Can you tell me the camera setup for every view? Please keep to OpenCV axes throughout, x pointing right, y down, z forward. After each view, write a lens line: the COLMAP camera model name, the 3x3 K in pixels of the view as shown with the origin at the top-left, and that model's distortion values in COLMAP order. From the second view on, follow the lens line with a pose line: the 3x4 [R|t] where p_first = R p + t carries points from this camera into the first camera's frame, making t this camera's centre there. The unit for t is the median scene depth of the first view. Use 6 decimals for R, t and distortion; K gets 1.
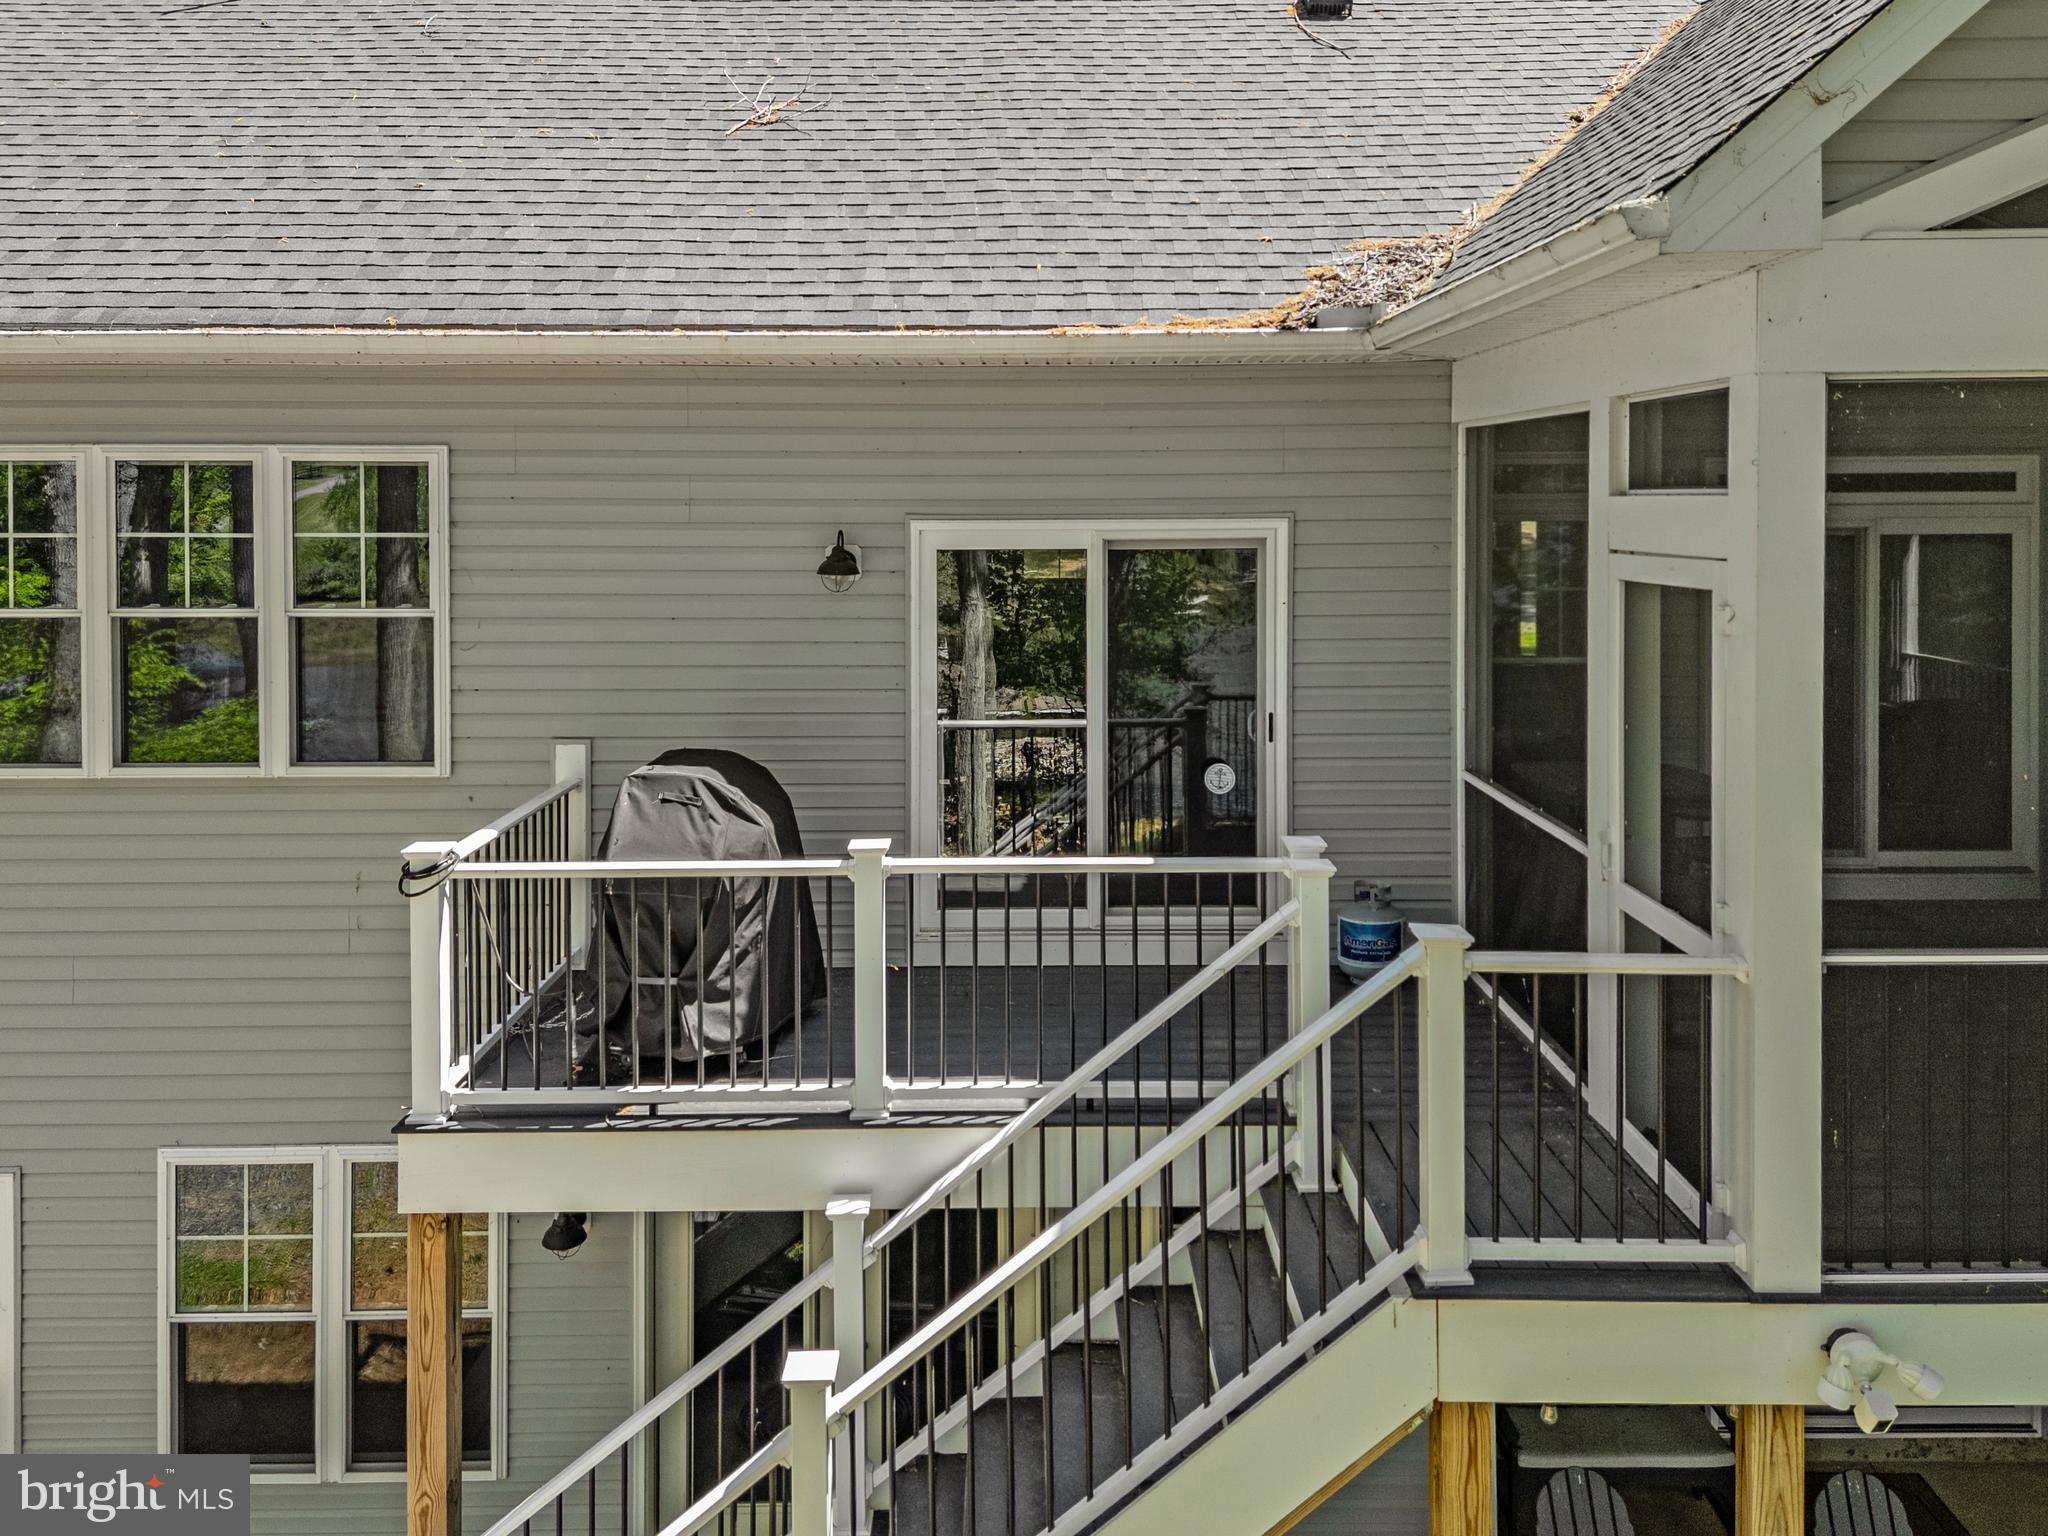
lens RADIAL K [[1500.5, 0, 1023.2], [0, 1500.5, 640.0], [0, 0, 1]] dist [0.009265, 0.001459]
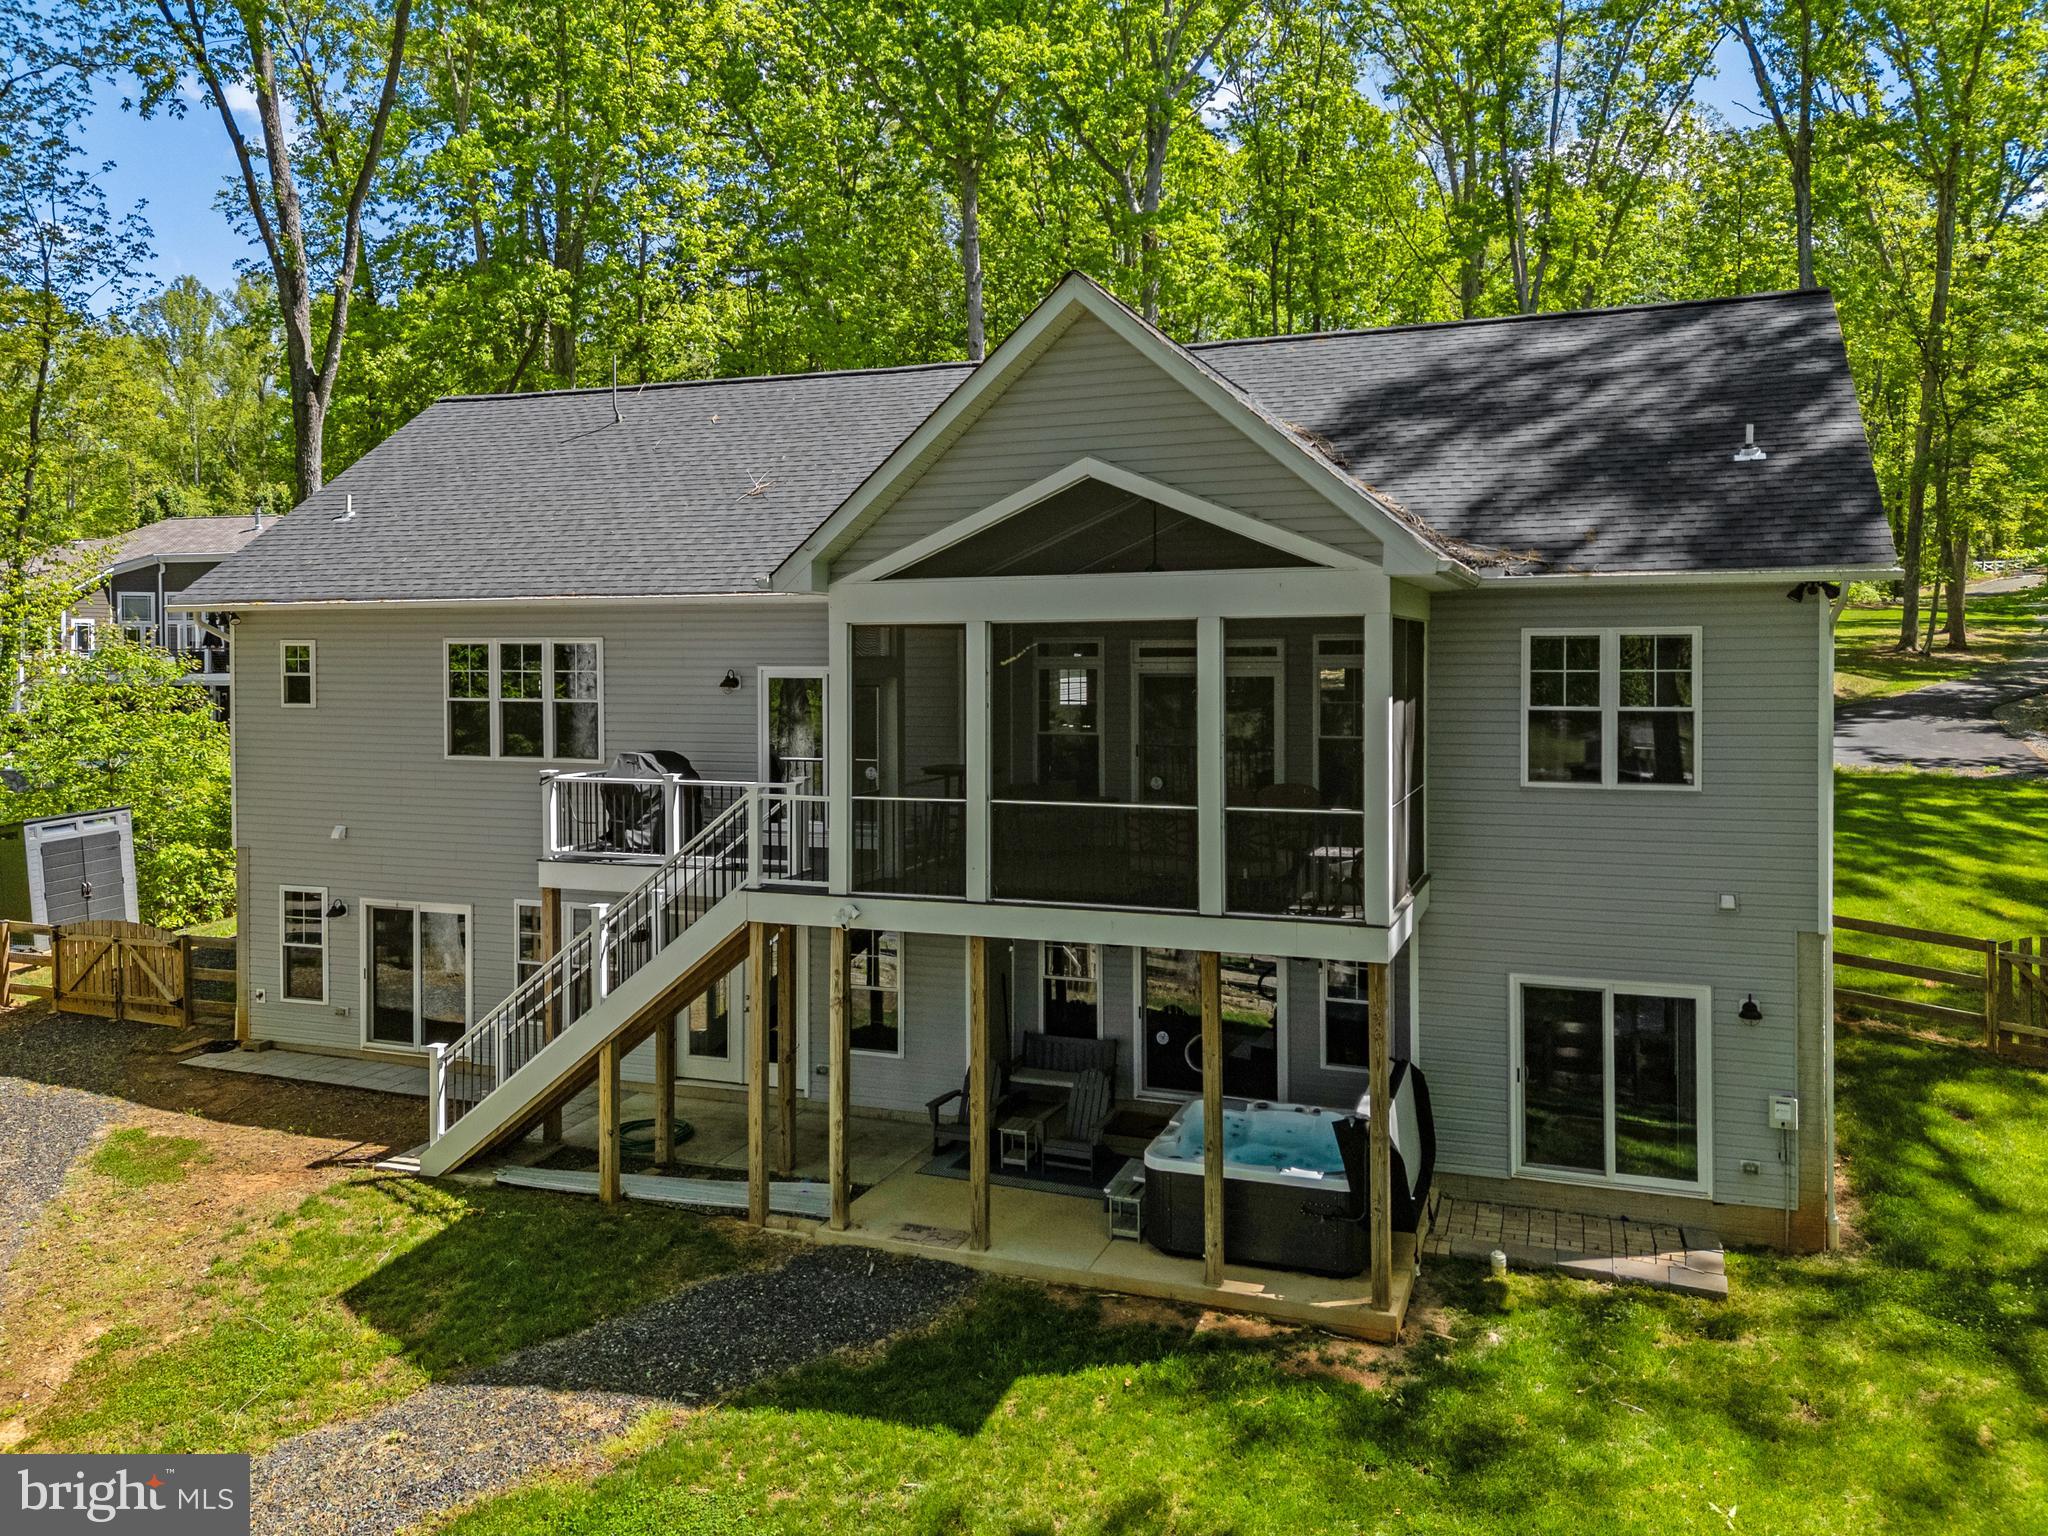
lens RADIAL K [[1485.0, 0, 1024.0], [0, 1485.0, 768.0], [0, 0, 1]] dist [-0.001426, -0.001336]
pose [[0.937790, 0.029605, -0.345939, 1.302108], [-0.036596, 0.999236, -0.013693, 0.116808], [0.345270, 0.025501, 0.938157, -1.260081]]
